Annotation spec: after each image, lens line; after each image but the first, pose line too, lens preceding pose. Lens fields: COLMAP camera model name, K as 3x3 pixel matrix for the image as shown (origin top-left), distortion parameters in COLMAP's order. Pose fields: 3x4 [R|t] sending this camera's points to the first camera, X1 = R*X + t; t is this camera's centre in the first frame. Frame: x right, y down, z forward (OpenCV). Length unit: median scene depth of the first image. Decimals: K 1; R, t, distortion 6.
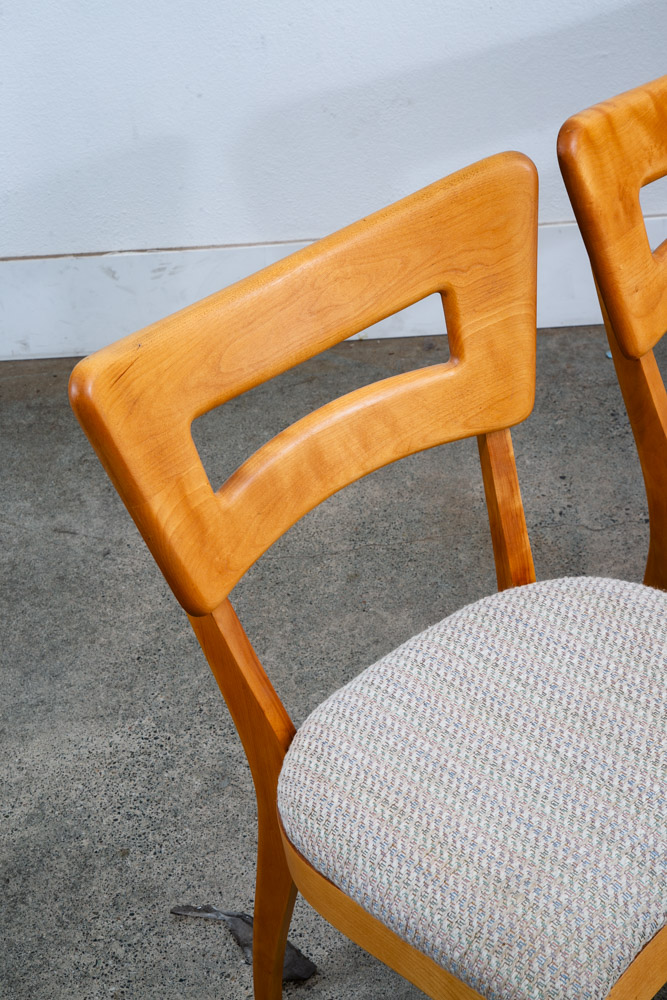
lens RADIAL K [[1770.0, 0, 343.0], [0, 1770.0, 537.1], [0, 0, 1]] dist [0.272810, 0.000000]
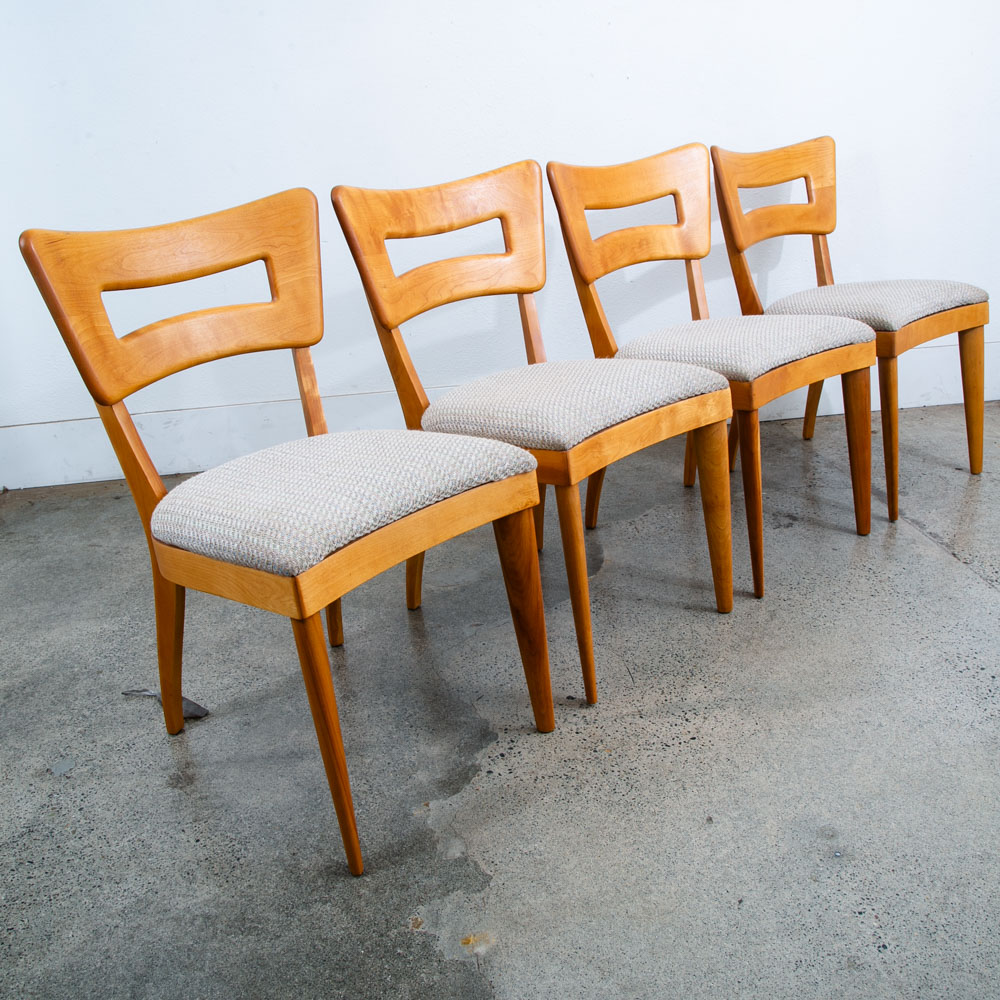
lens RADIAL K [[1020.5, 0, 506.8], [0, 1020.5, 537.1], [0, 0, 1]] dist [-0.088501, 0.000000]
pose [[0.989931, -0.019774, 0.140163, 0.120348], [0.054454, 0.967192, -0.248142, 0.316709], [-0.130658, 0.253276, 0.958530, 0.067234]]
